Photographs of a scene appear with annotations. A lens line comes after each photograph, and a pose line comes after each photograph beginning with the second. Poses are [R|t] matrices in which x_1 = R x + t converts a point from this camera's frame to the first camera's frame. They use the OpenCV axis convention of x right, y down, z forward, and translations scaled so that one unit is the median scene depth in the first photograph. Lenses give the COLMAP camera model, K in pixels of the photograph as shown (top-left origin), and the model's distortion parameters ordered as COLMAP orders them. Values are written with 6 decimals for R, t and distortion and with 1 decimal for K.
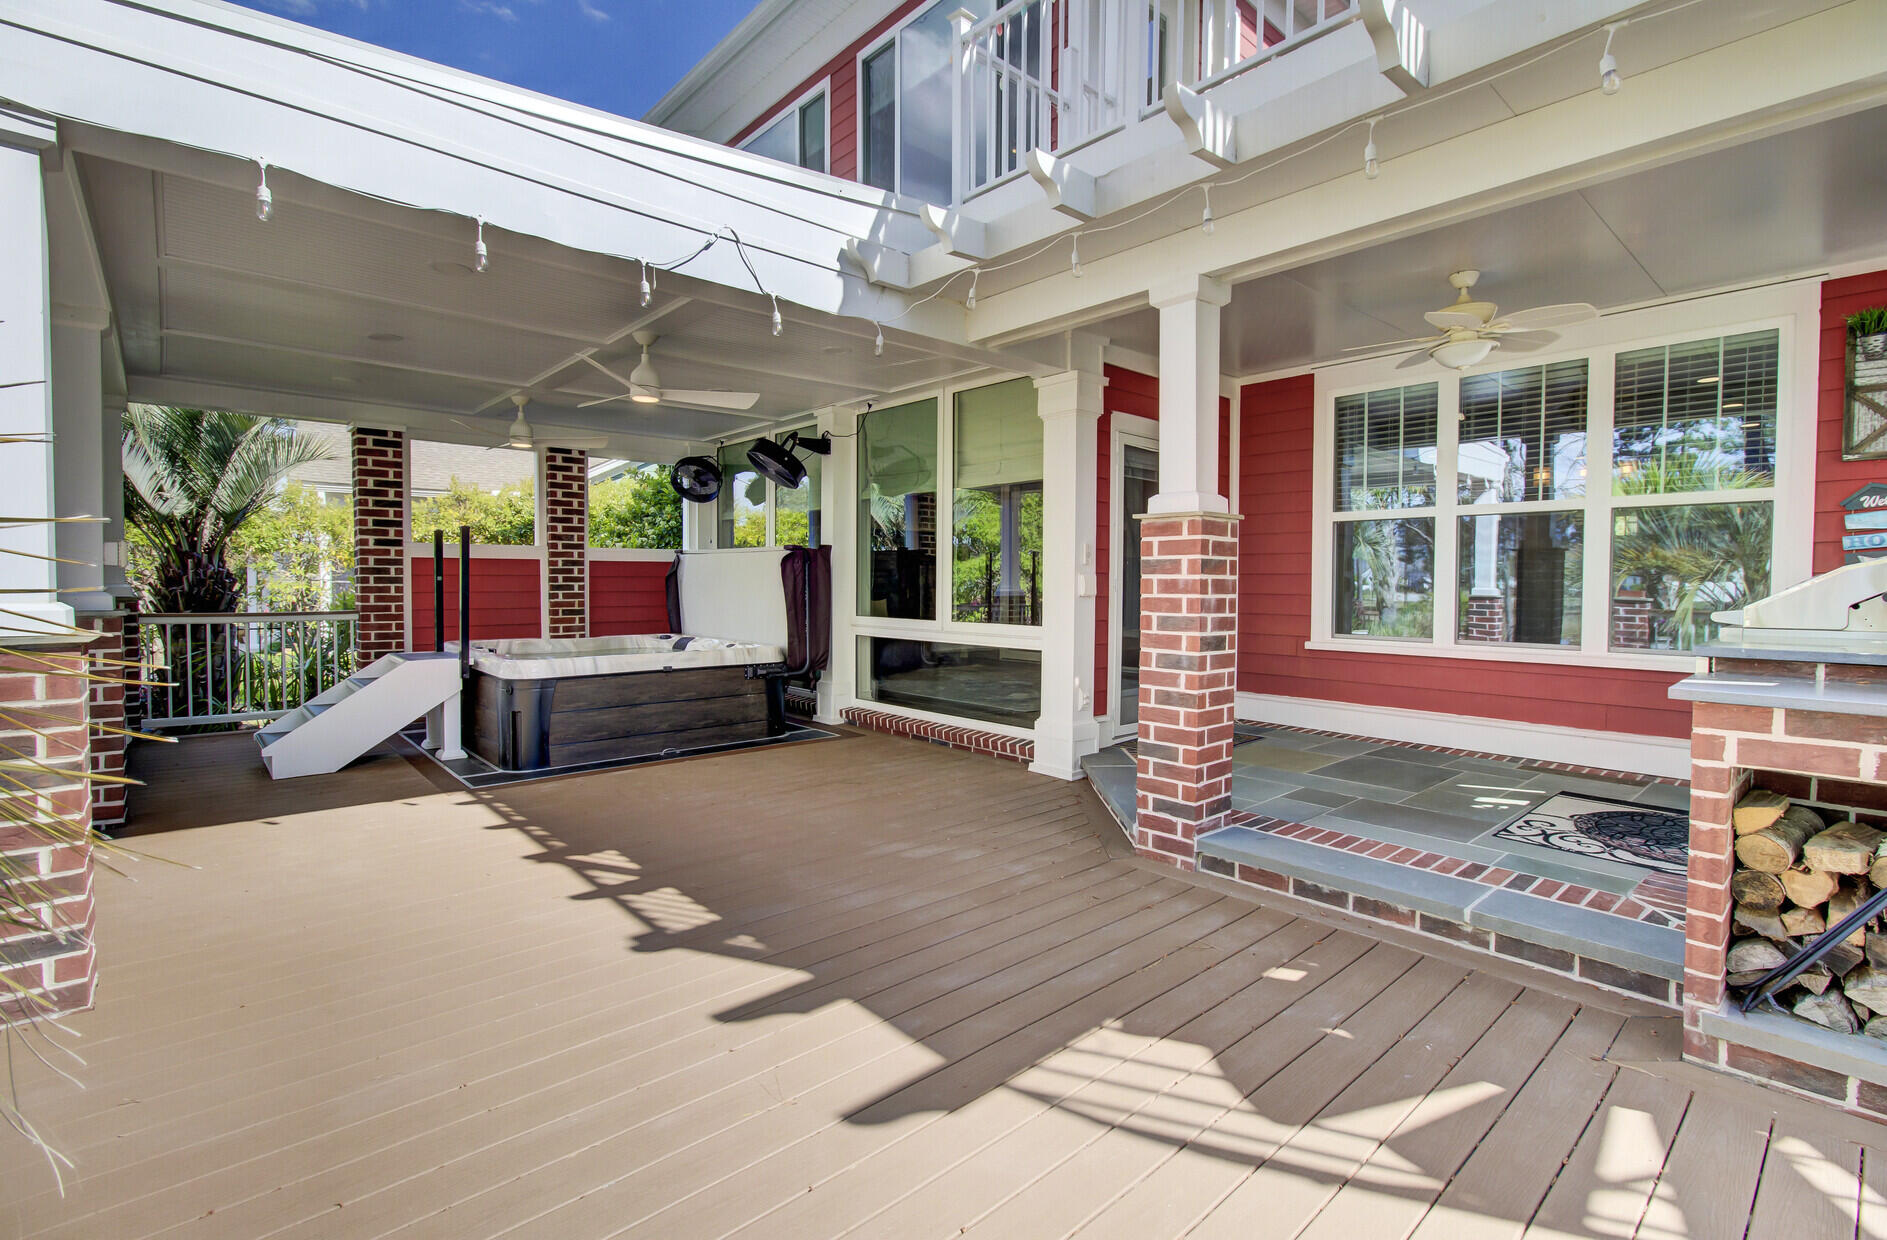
lens RADIAL K [[877.3, 0, 938.6], [0, 877.3, 614.7], [0, 0, 1]] dist [0.000790, 0.001899]
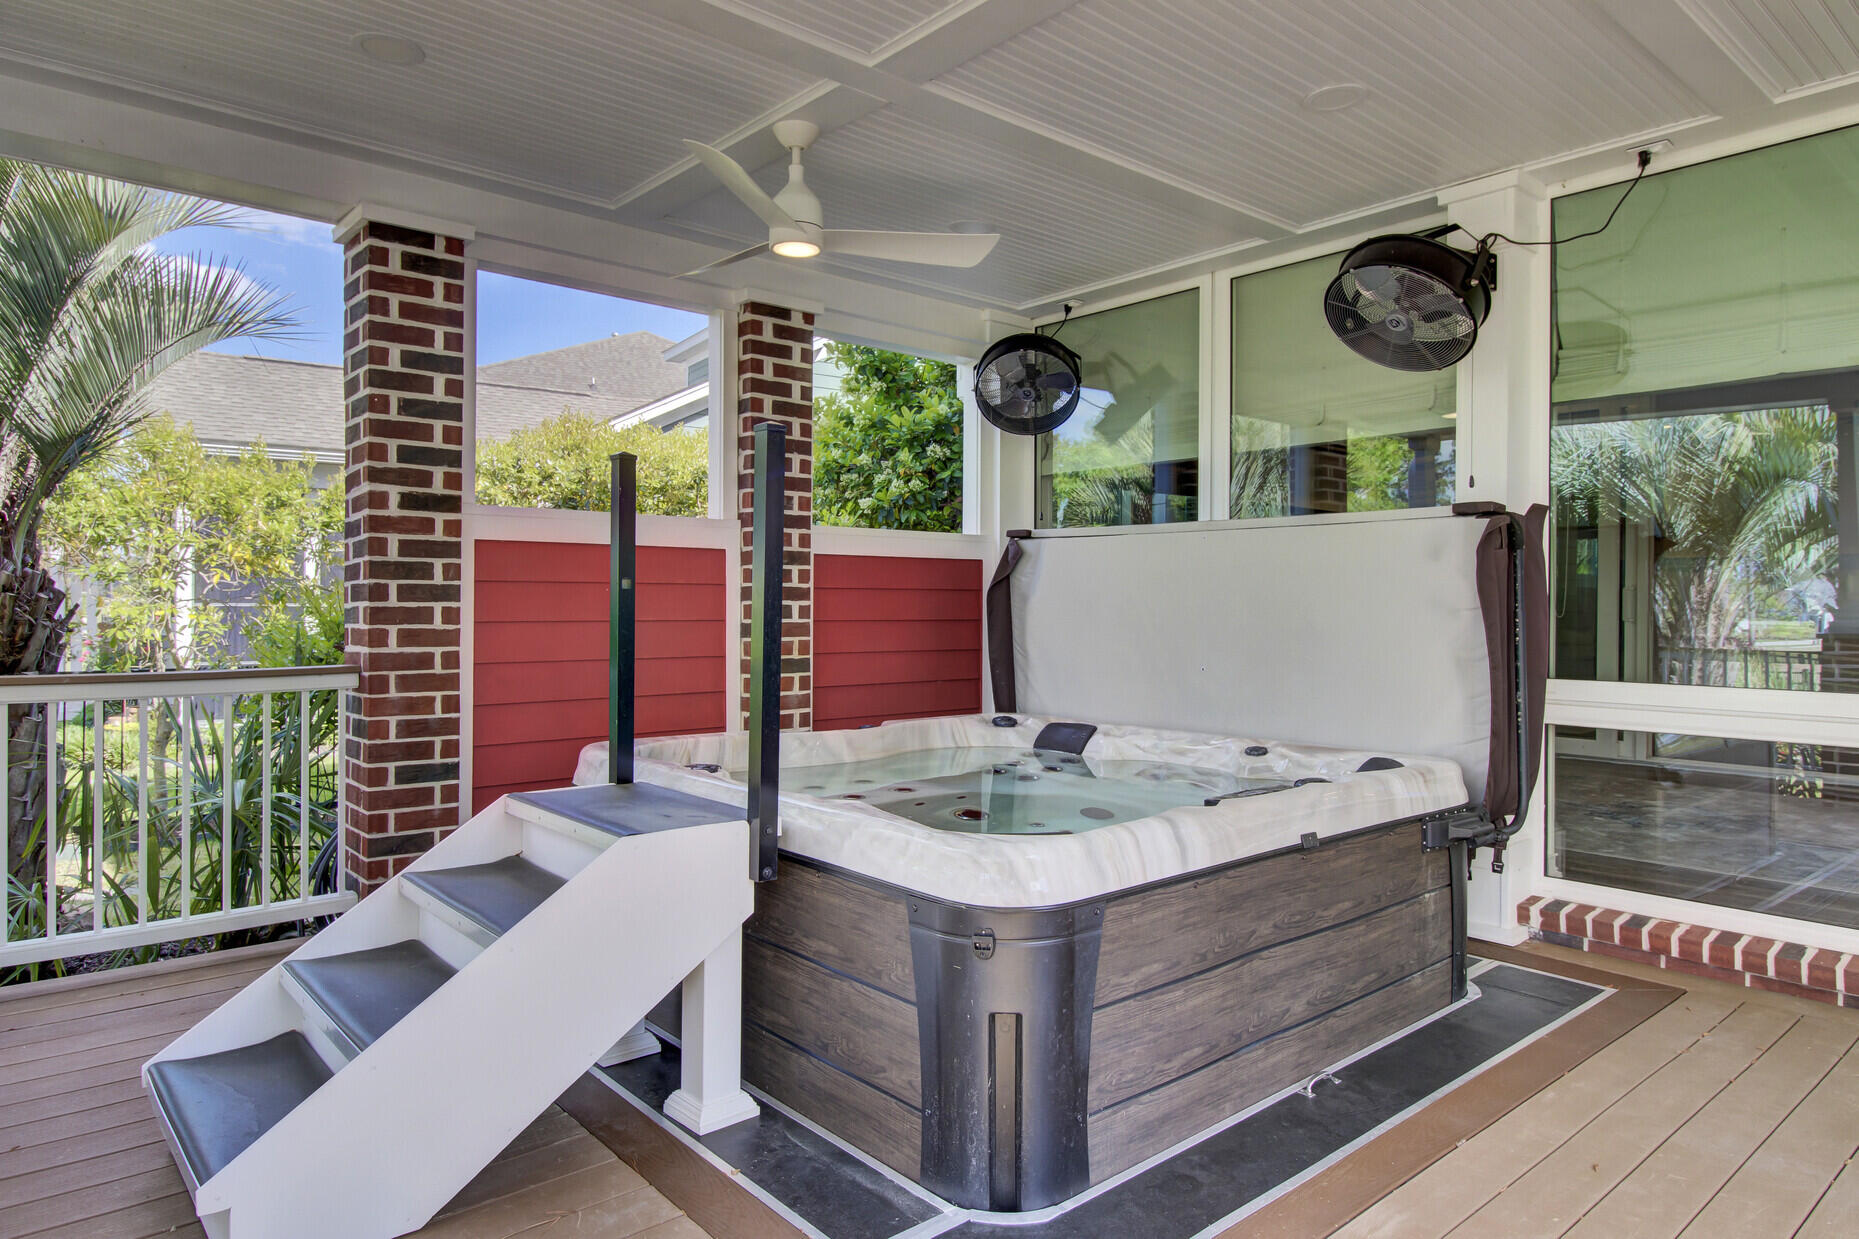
lens RADIAL K [[1164.8, 0, 939.8], [0, 1164.8, 612.7], [0, 0, 1]] dist [0.001444, -0.009584]
pose [[0.999980, -0.000886, -0.006269, -0.380732], [0.000687, 0.999500, -0.031613, -0.012321], [0.006294, 0.031608, 0.999481, 0.449811]]
